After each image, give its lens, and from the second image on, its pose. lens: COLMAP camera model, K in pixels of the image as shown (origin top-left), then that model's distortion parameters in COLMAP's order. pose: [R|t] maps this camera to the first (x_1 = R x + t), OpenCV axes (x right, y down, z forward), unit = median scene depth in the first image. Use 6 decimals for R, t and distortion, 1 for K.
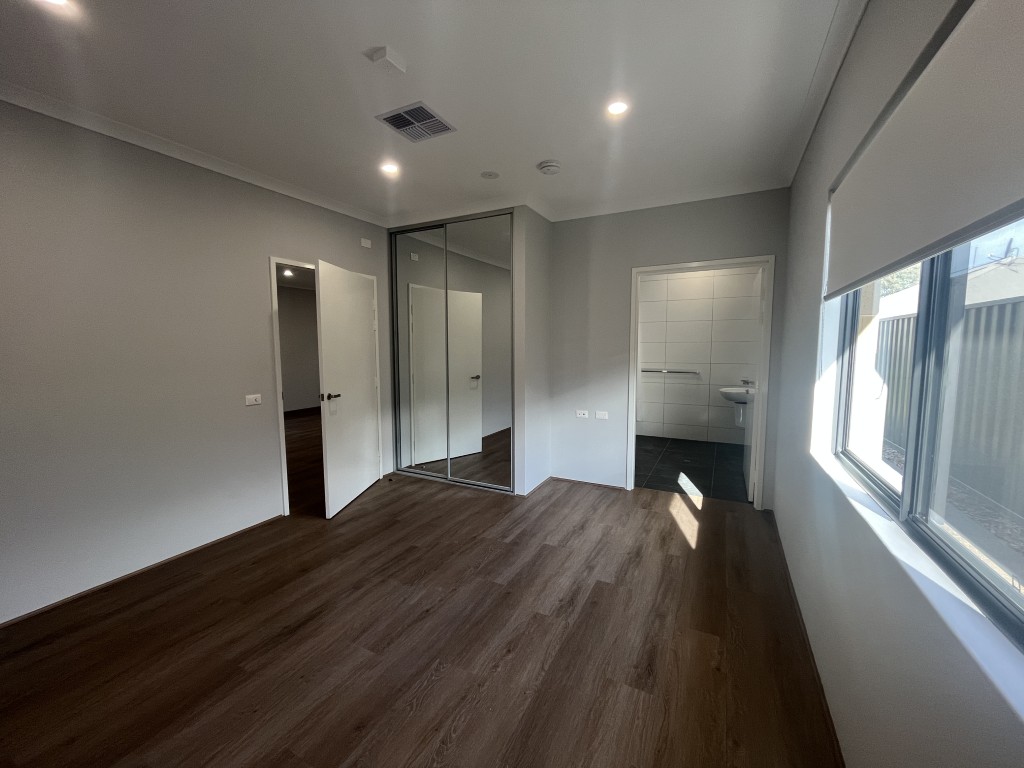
lens RADIAL K [[410.9, 0, 511.3], [0, 410.9, 381.5], [0, 0, 1]] dist [0.010390, -0.001510]
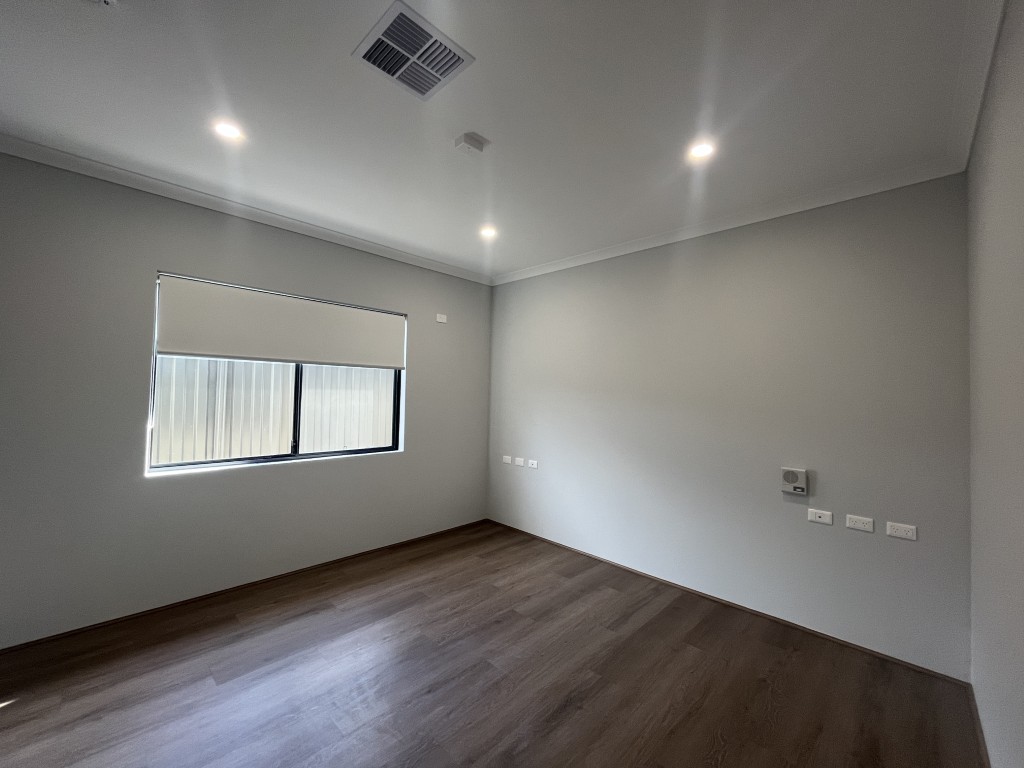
lens RADIAL K [[410.9, 0, 506.1], [0, 410.9, 387.8], [0, 0, 1]] dist [0.010390, -0.001510]
pose [[-0.954051, -0.010640, 0.299455, -0.715735], [0.010125, 0.997654, 0.067707, -0.174129], [-0.299473, 0.067628, -0.951705, 2.025282]]
